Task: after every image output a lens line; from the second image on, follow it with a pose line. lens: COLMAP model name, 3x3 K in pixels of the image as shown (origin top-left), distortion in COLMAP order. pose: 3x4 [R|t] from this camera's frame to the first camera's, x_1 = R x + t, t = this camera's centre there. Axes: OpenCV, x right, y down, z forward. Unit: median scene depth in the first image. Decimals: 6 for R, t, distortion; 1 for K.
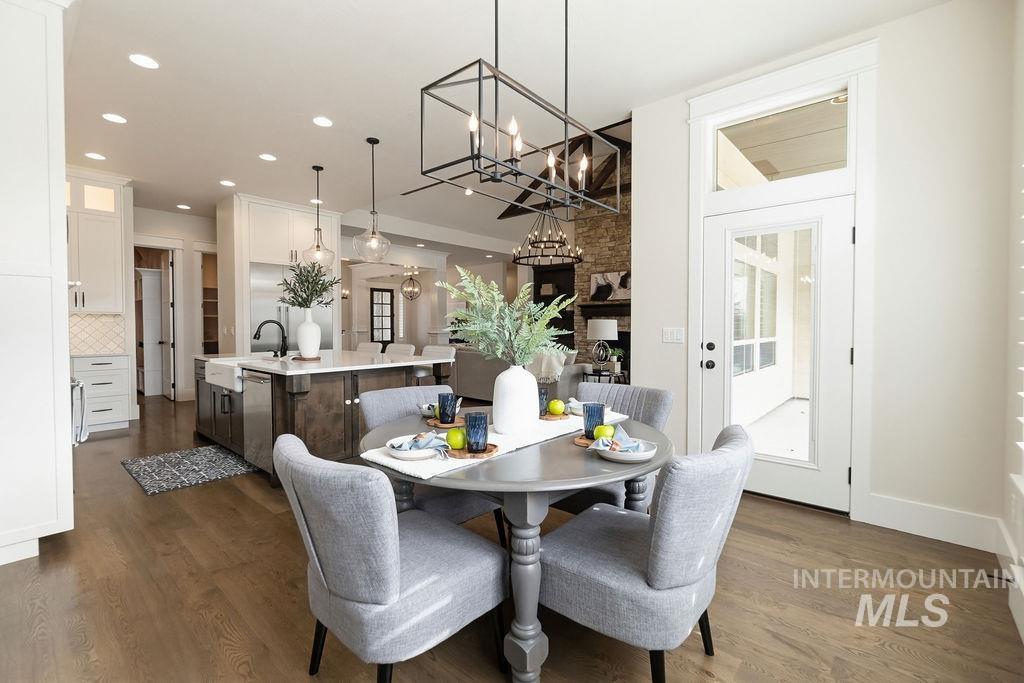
lens RADIAL K [[447.9, 0, 506.2], [0, 447.9, 332.1], [0, 0, 1]] dist [-0.001306, -0.000179]
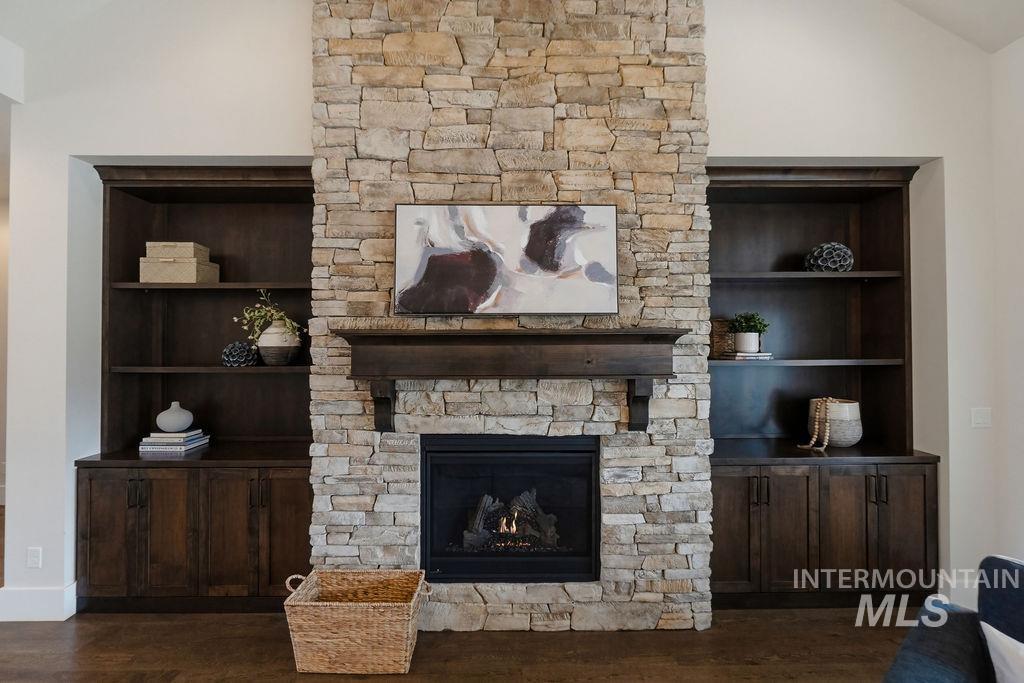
lens RADIAL K [[442.9, 0, 503.2], [0, 442.9, 335.0], [0, 0, 1]] dist [-0.003685, -0.000390]
pose [[0.738775, 0.004782, 0.673936, 0.088993], [0.014211, 0.999642, -0.022671, -0.066363], [-0.673803, 0.026326, 0.738442, 0.990639]]
